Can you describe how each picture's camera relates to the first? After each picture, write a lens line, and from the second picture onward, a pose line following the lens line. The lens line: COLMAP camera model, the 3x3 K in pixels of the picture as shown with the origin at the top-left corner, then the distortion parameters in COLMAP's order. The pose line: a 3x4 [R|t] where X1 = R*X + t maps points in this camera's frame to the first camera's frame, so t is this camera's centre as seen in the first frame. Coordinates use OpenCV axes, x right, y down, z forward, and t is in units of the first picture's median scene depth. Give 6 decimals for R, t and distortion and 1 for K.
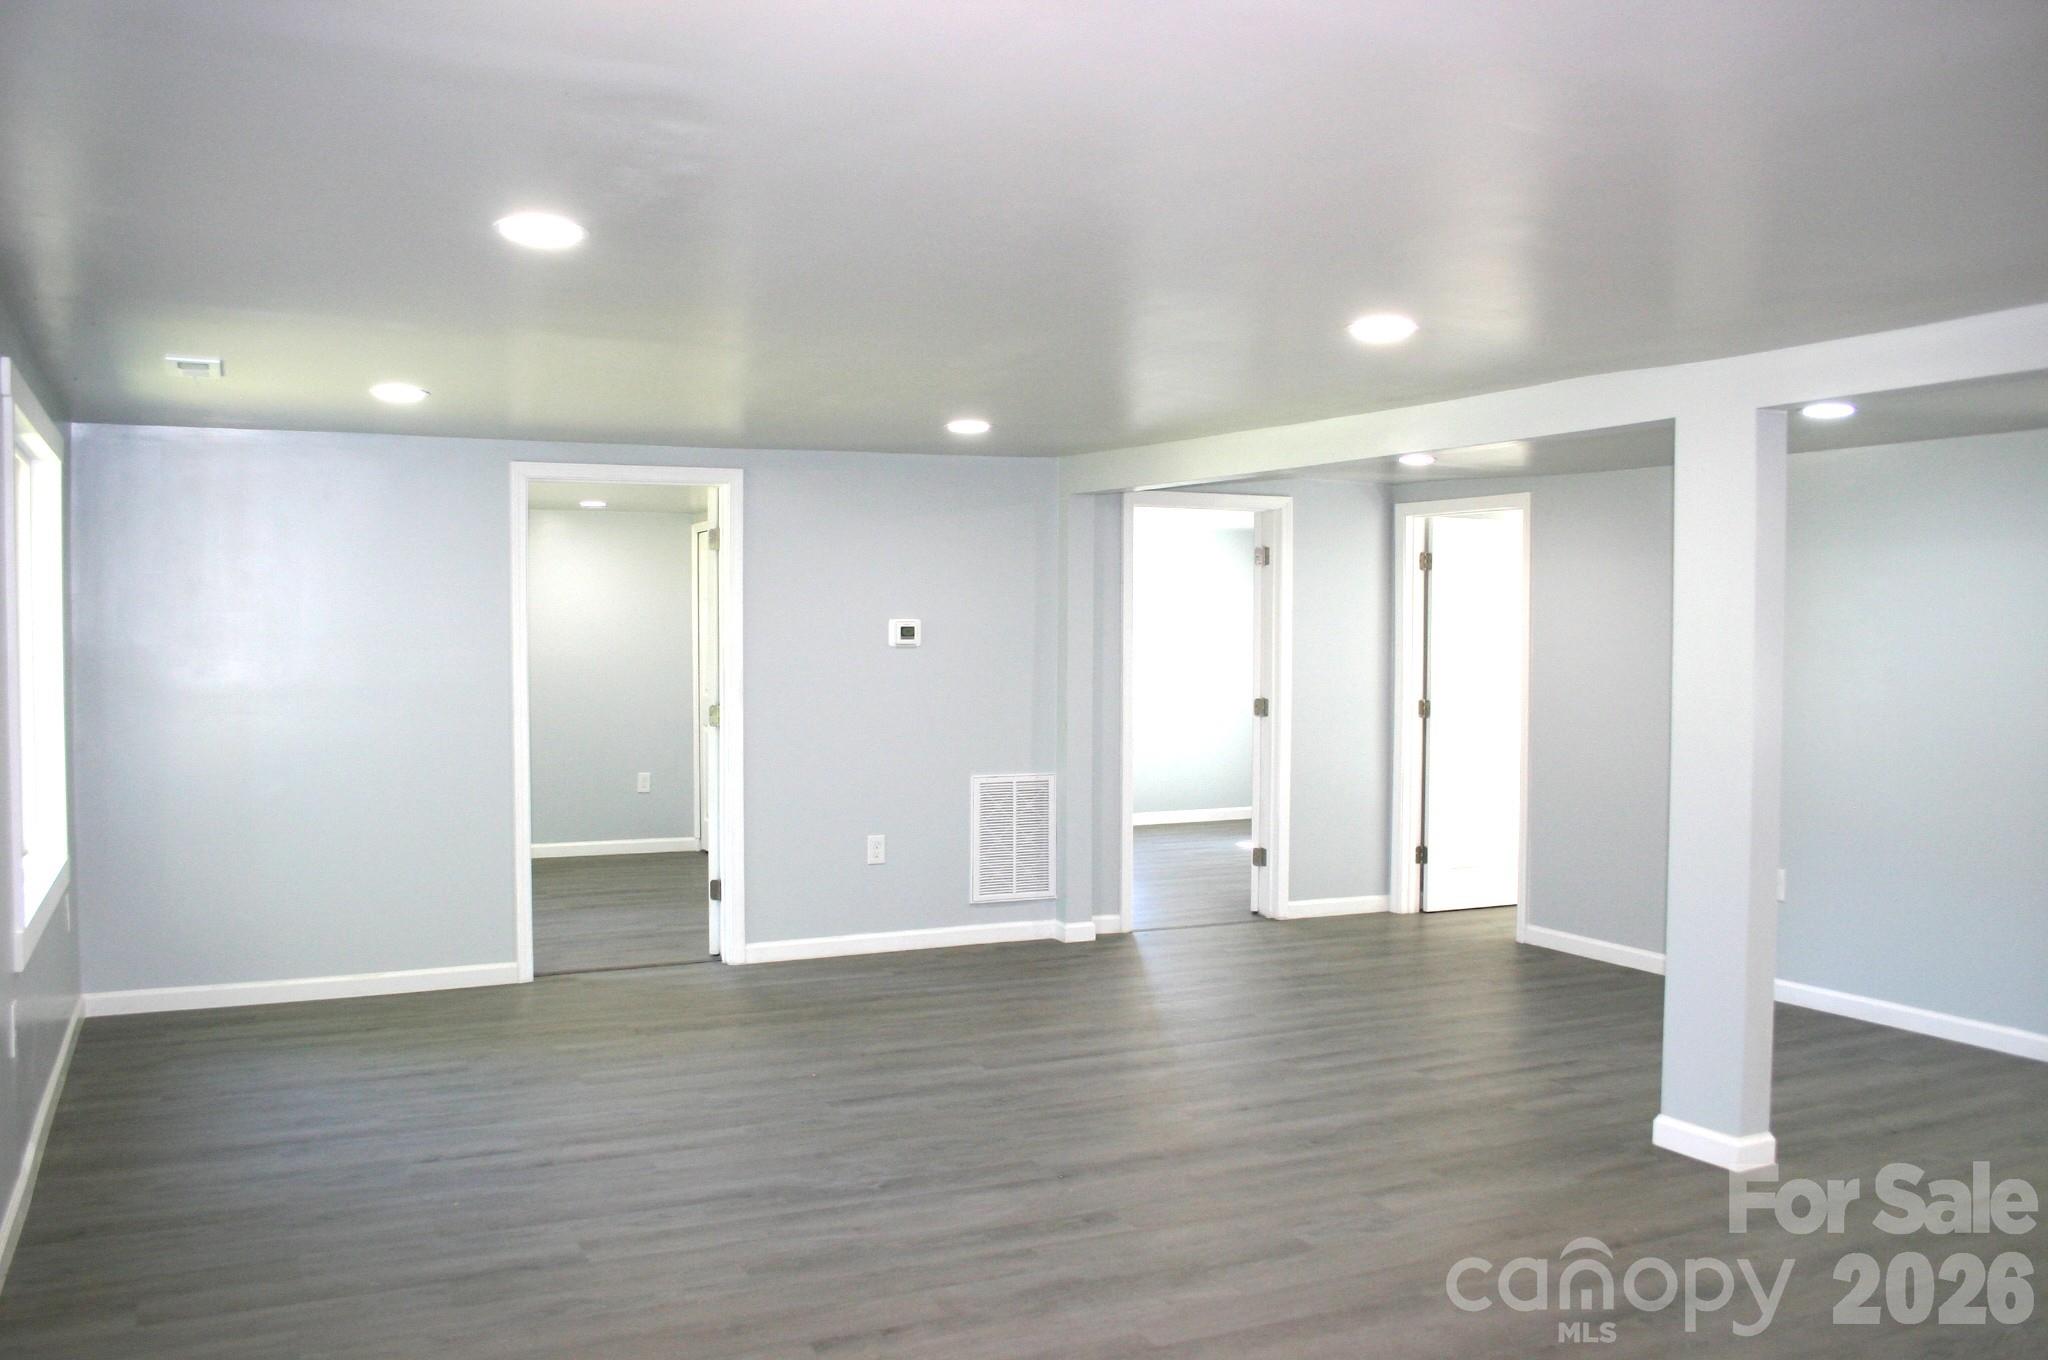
lens RADIAL K [[1726.5, 0, 1024.0], [0, 1726.5, 680.0], [0, 0, 1]] dist [-0.001964, 0.002503]
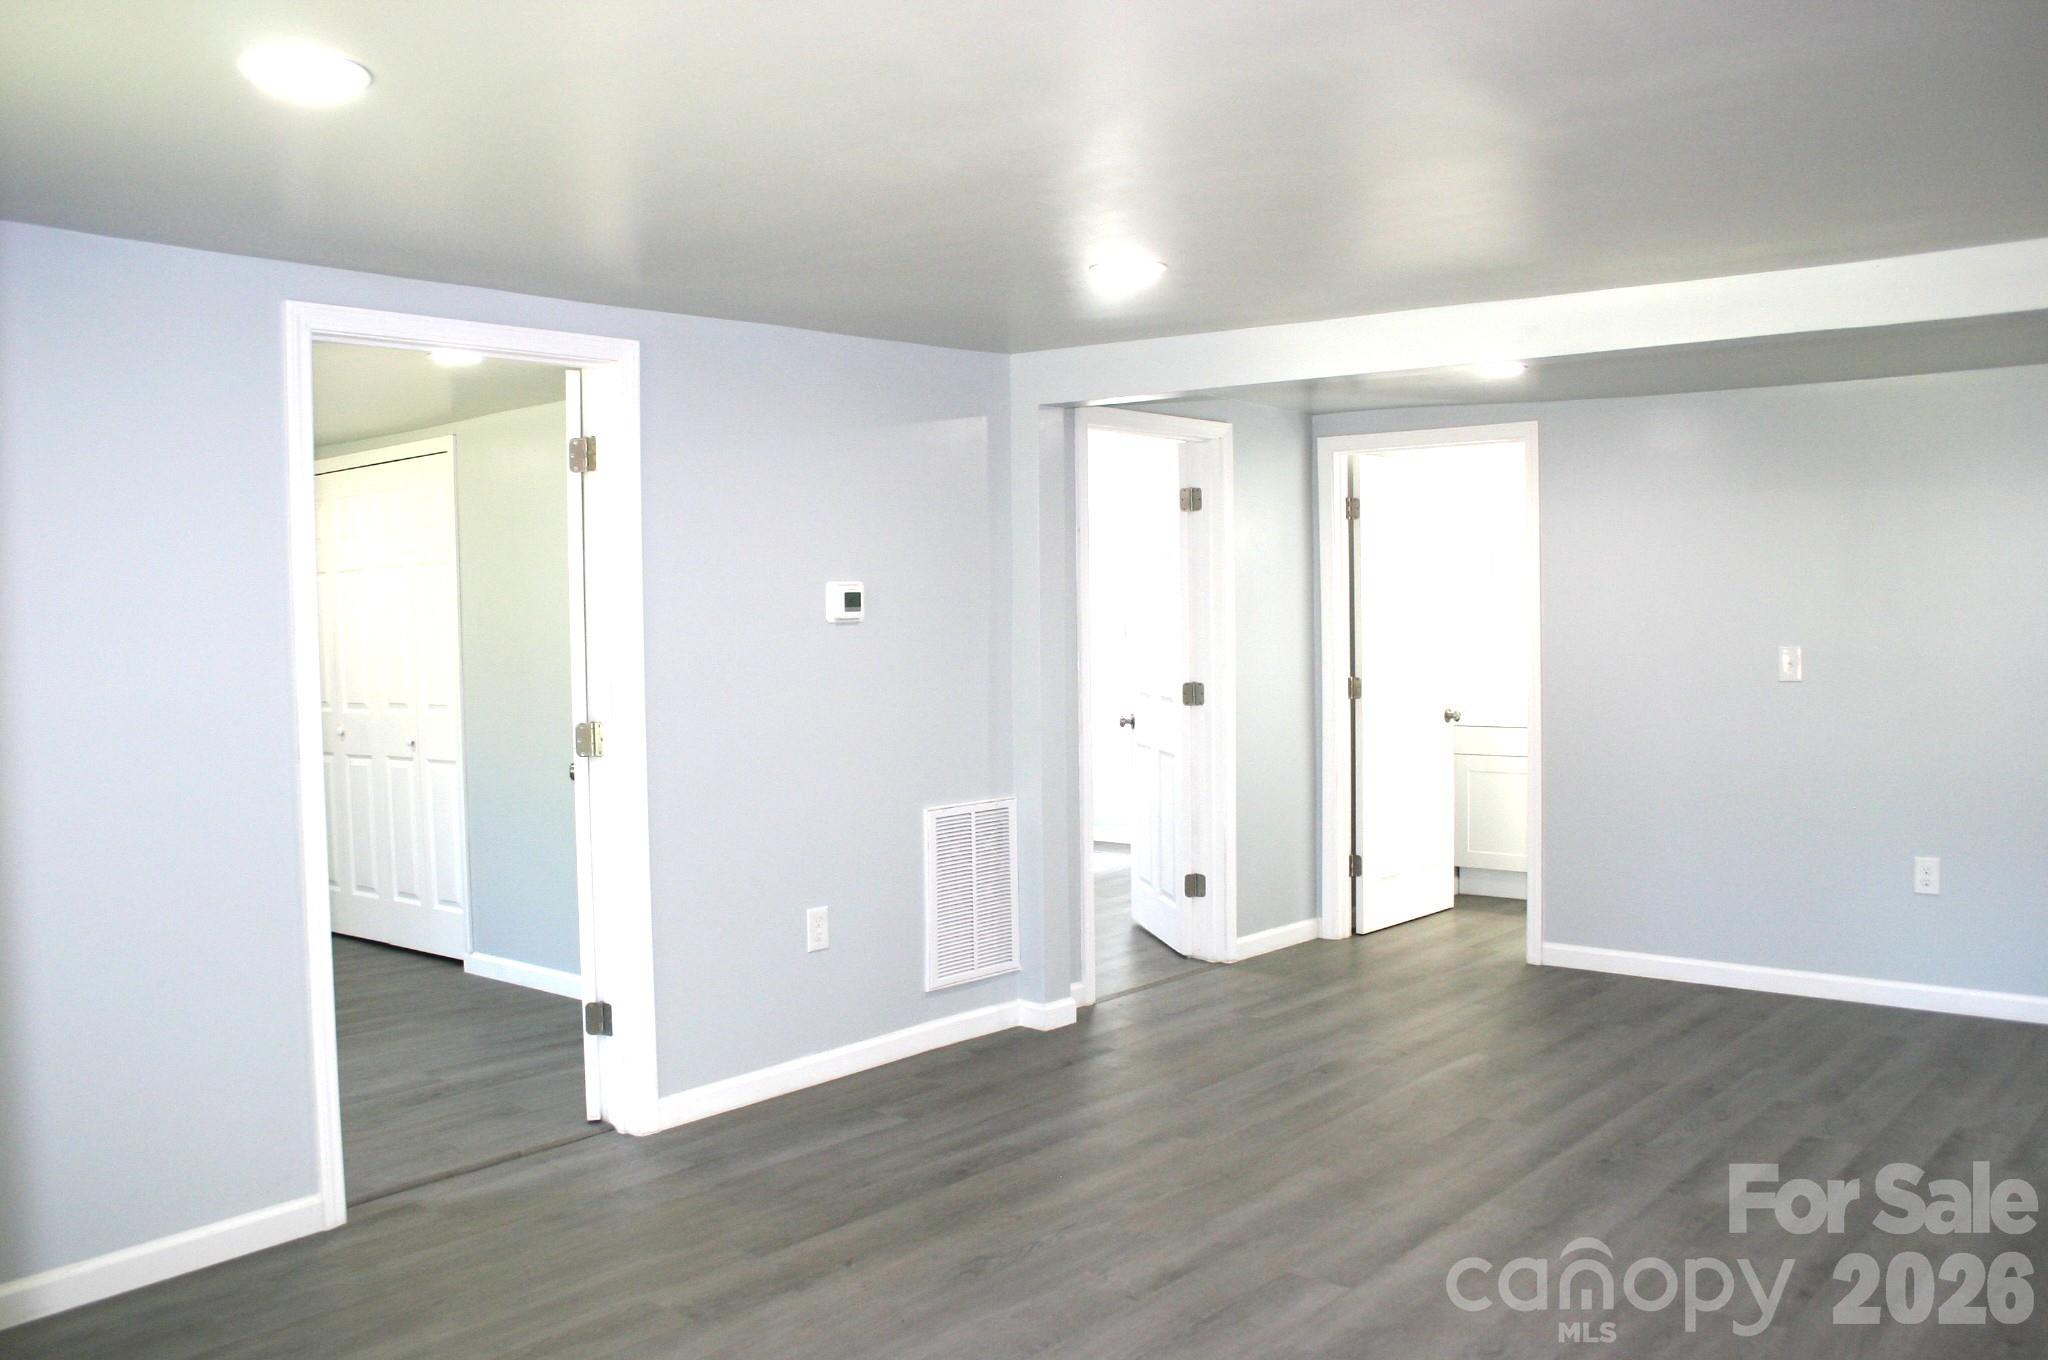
lens RADIAL K [[1722.0, 0, 1024.0], [0, 1722.0, 680.0], [0, 0, 1]] dist [-0.123421, 0.328068]
pose [[0.917023, -0.035013, 0.397294, -0.259496], [0.031819, 0.999387, 0.014630, -0.004369], [-0.397562, -0.000774, 0.917575, 0.346736]]
